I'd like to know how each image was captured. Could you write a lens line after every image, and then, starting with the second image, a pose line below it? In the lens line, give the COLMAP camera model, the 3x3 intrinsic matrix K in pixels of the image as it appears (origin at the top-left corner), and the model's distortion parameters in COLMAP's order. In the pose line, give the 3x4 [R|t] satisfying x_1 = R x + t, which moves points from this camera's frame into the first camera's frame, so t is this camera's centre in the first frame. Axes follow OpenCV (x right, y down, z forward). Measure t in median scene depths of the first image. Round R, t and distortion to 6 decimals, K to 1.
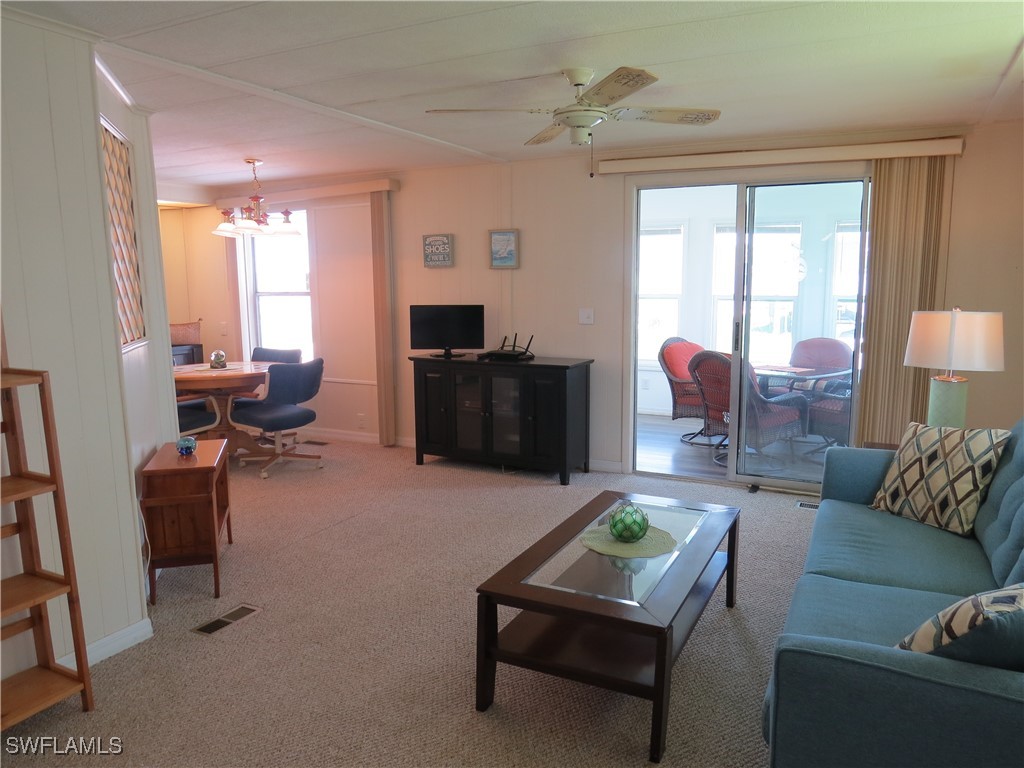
lens RADIAL K [[738.5, 0, 503.7], [0, 738.5, 381.3], [0, 0, 1]] dist [-0.013092, 0.008950]
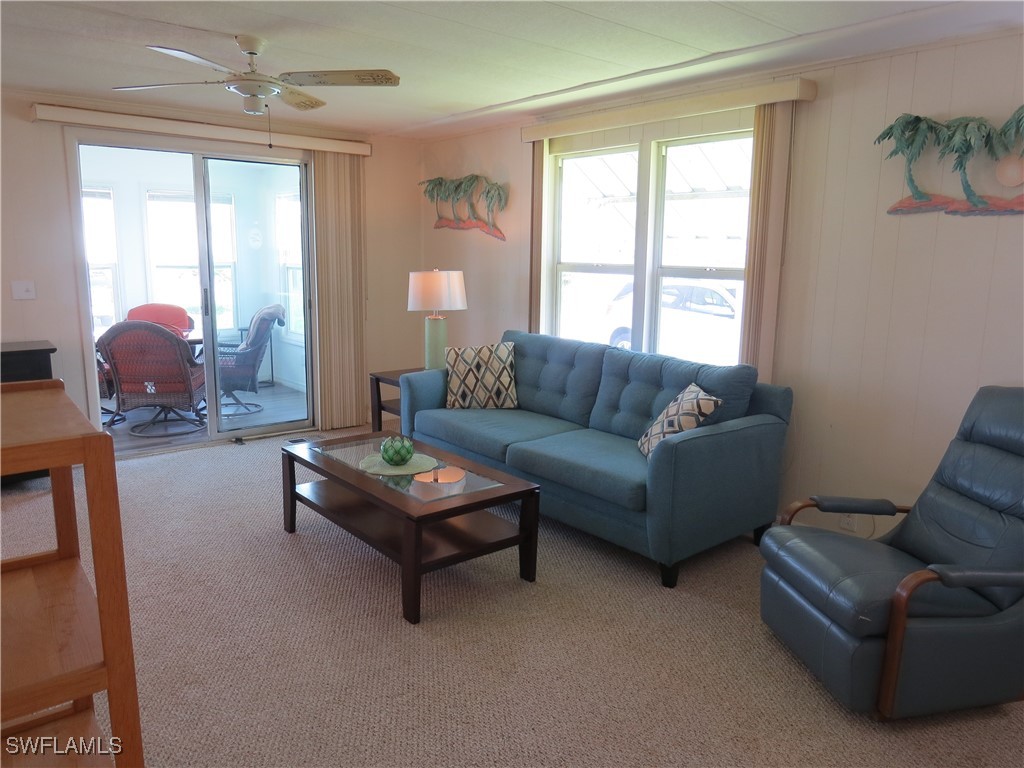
lens RADIAL K [[738.5, 0, 510.6], [0, 738.5, 385.3], [0, 0, 1]] dist [-0.013092, 0.008950]
pose [[0.418974, -0.157752, 0.894190, -0.415477], [0.115024, 0.986080, 0.120068, -0.018409], [-0.900683, 0.052548, 0.431287, 0.152169]]
